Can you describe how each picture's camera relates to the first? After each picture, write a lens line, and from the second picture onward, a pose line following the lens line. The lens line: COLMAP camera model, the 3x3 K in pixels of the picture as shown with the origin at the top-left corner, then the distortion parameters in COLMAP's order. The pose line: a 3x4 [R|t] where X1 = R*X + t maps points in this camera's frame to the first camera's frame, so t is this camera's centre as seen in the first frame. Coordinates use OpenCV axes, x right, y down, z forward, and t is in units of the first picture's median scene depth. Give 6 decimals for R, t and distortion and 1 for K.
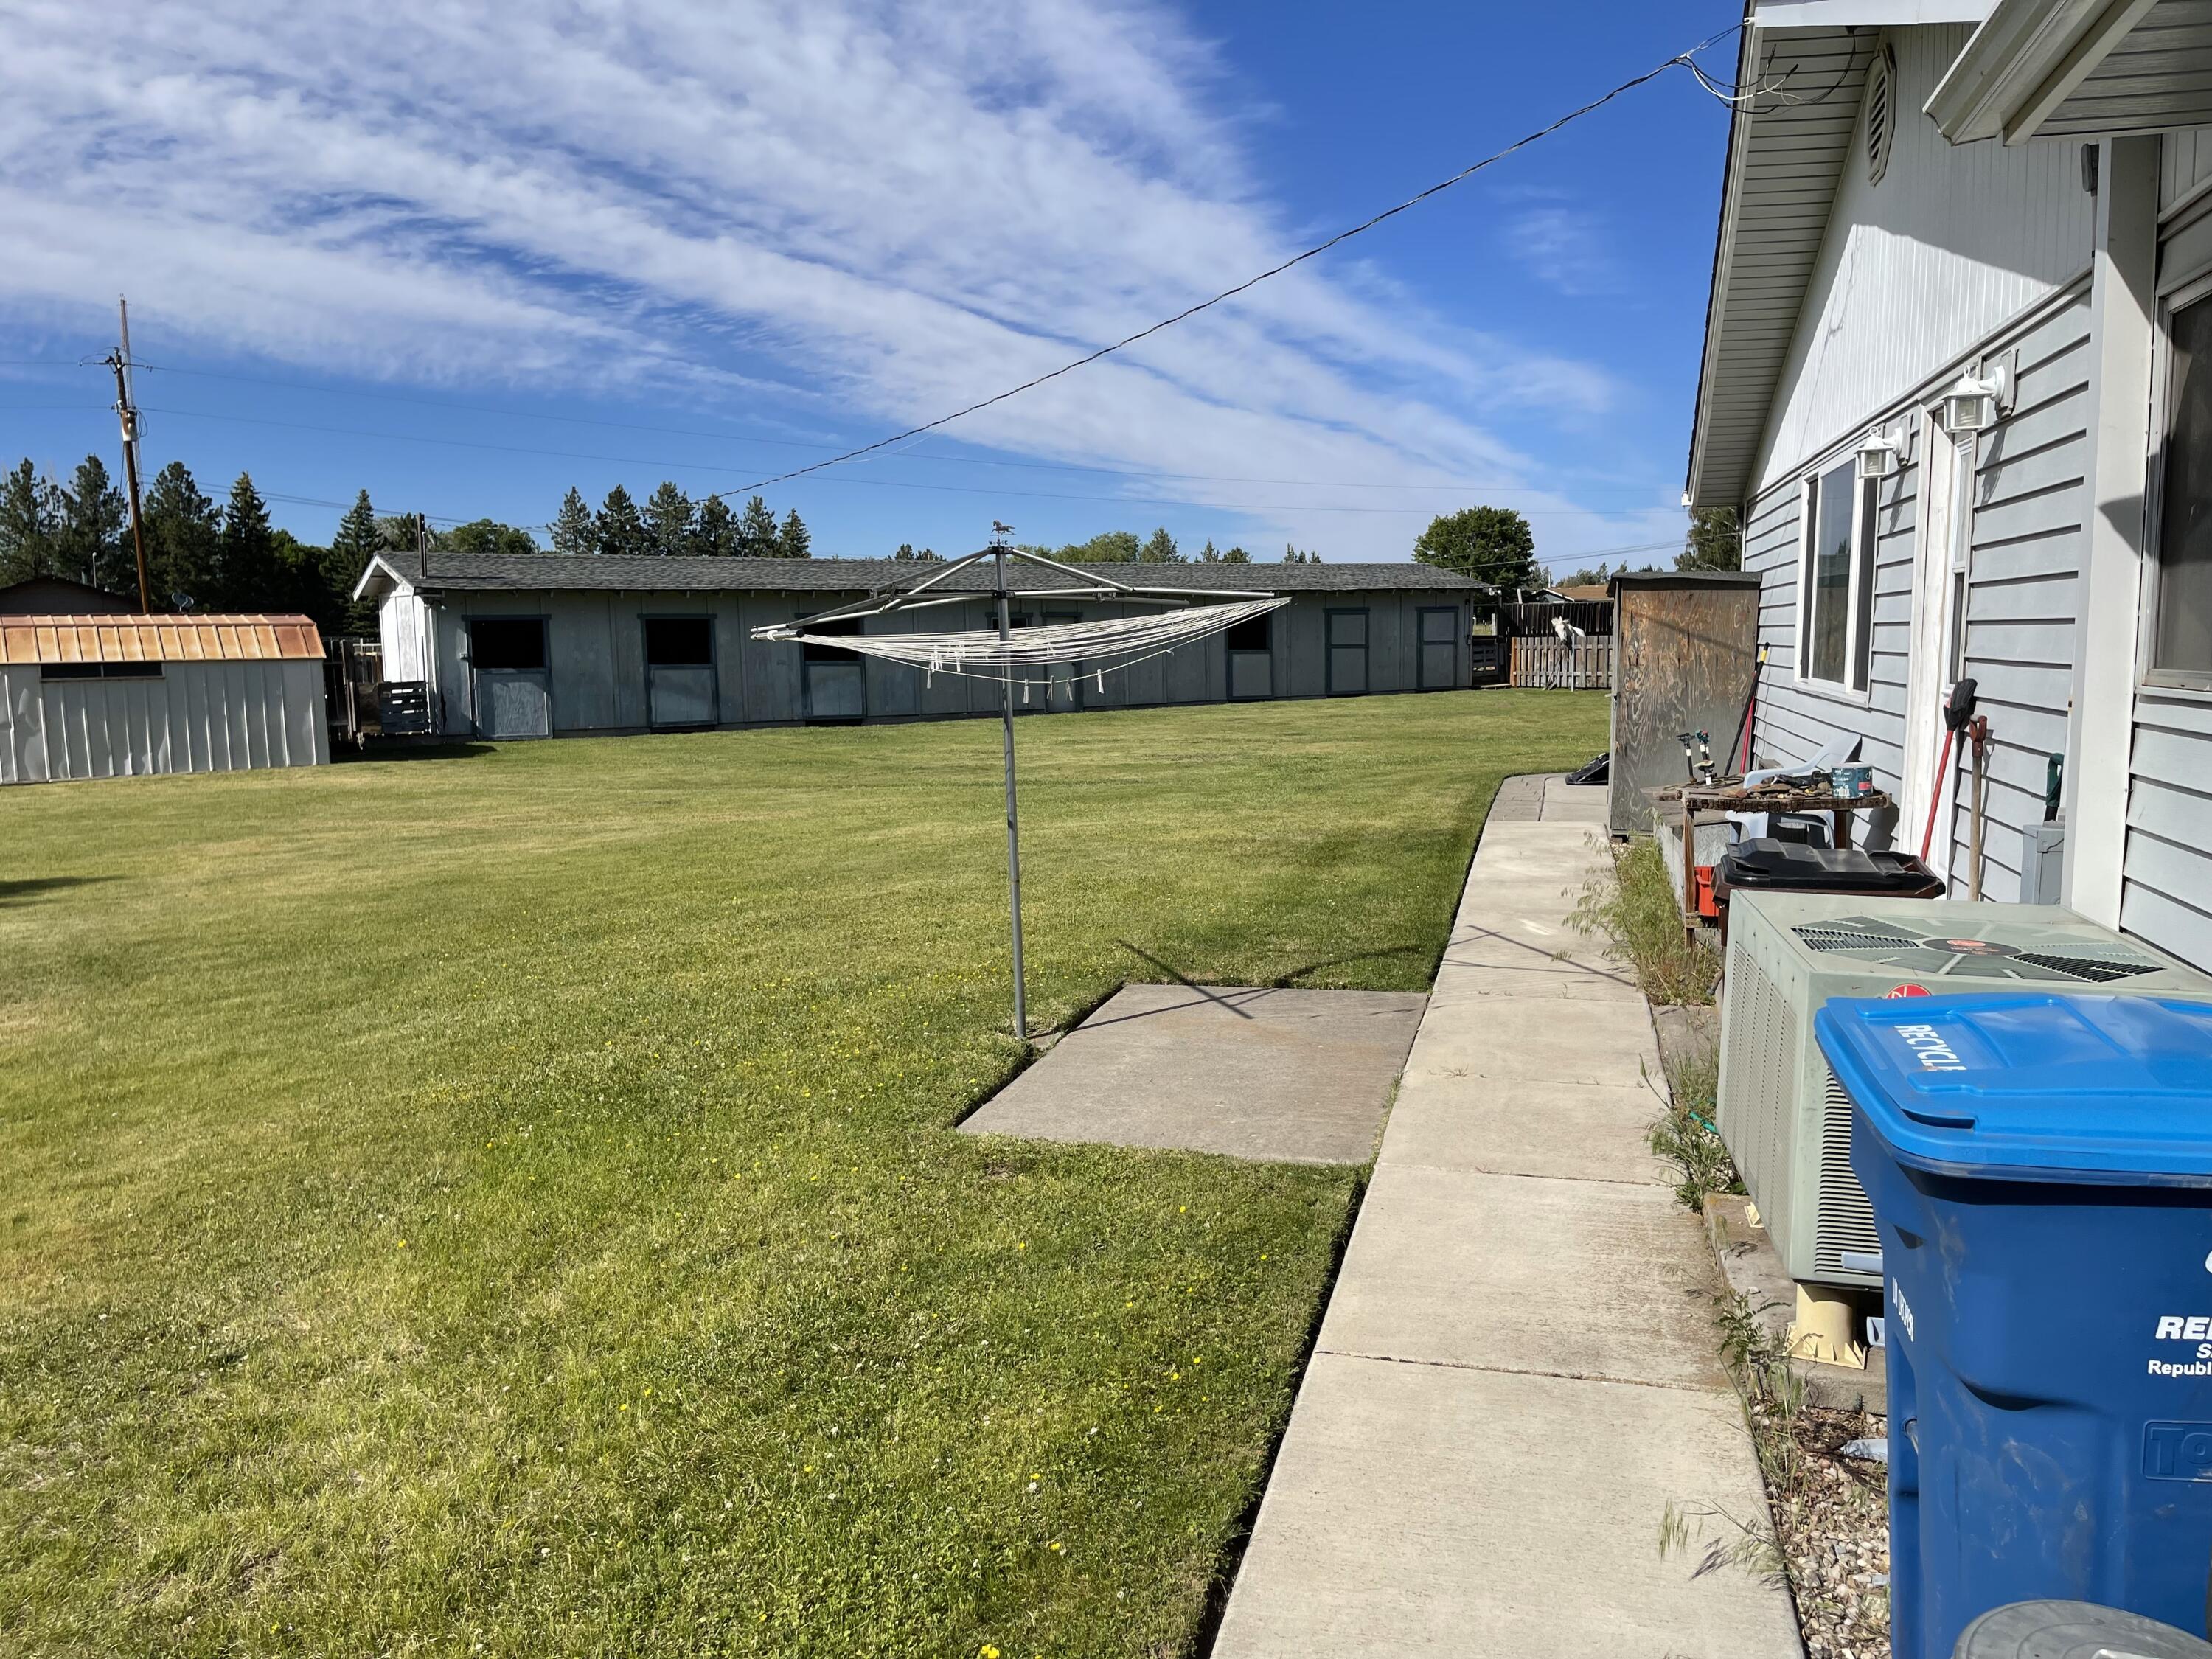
lens RADIAL K [[1639.6, 0, 1110.8], [0, 1639.6, 825.4], [0, 0, 1]] dist [0.047268, -0.083812]
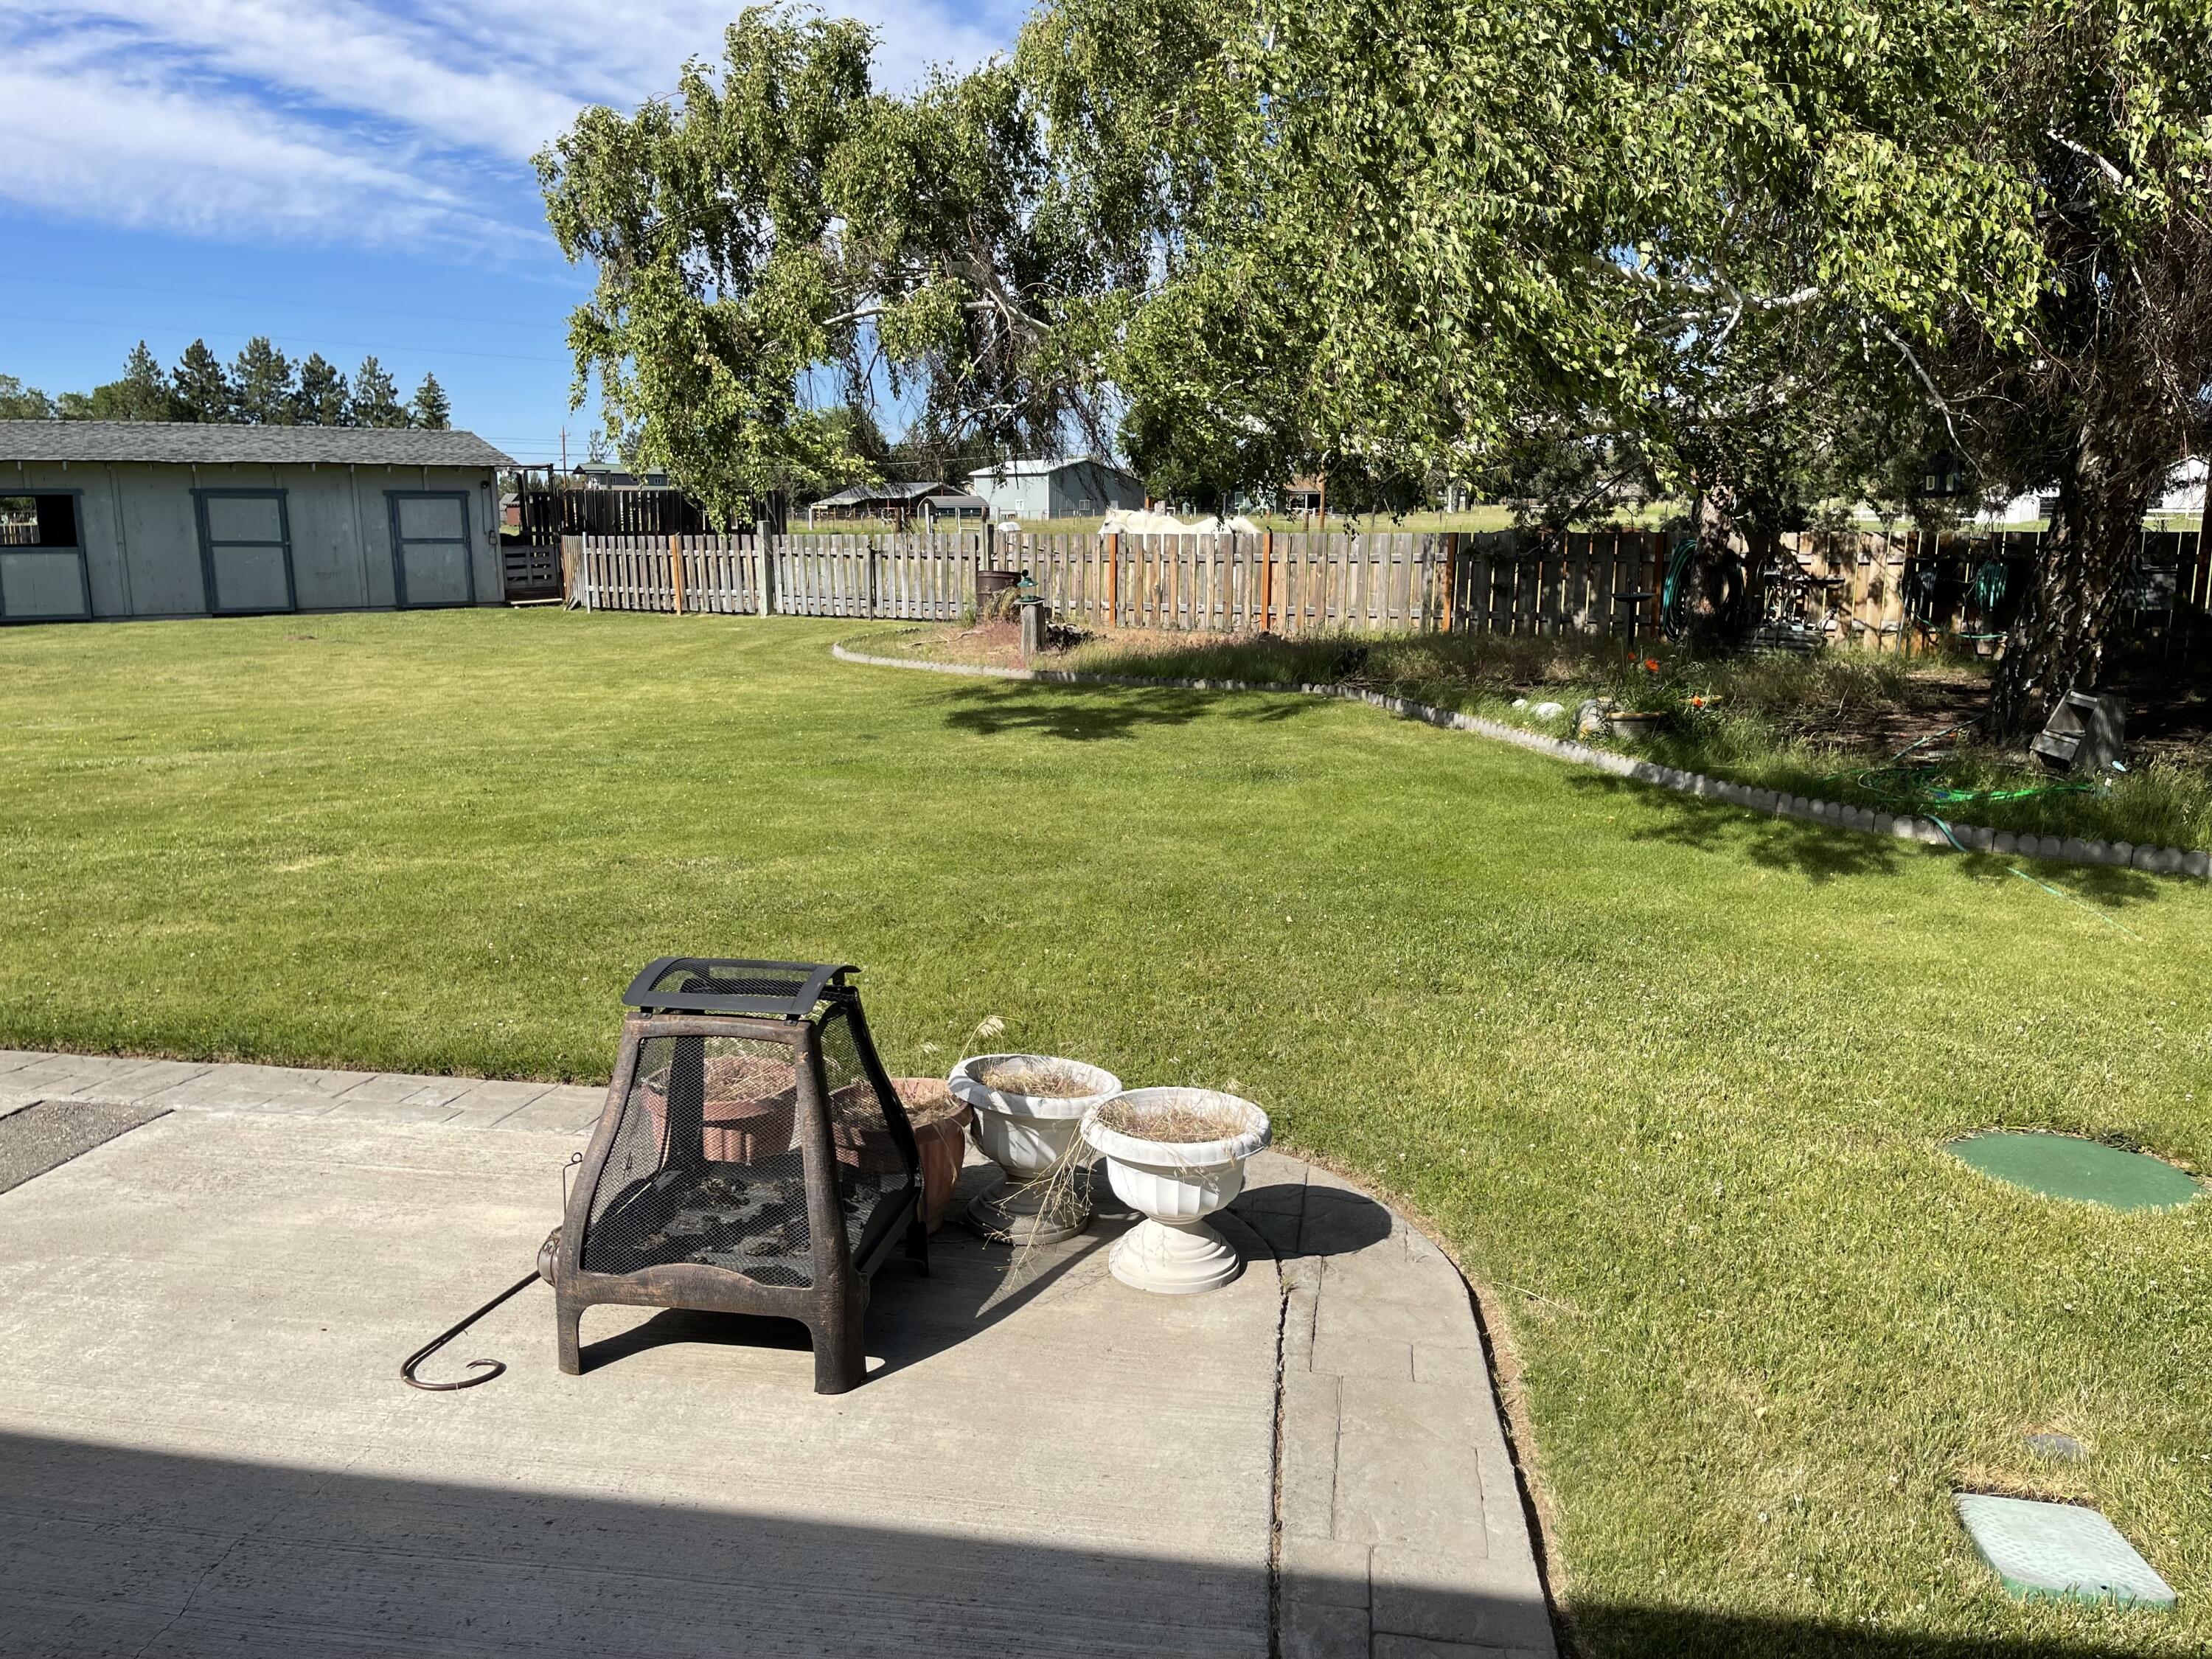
lens RADIAL K [[1683.2, 0, 1096.4], [0, 1683.2, 845.1], [0, 0, 1]] dist [0.067569, -0.089084]
pose [[0.996359, -0.005253, 0.085091, 0.094310], [-0.001010, 0.997303, 0.073393, -0.006852], [-0.085247, -0.073212, 0.993666, 0.045988]]
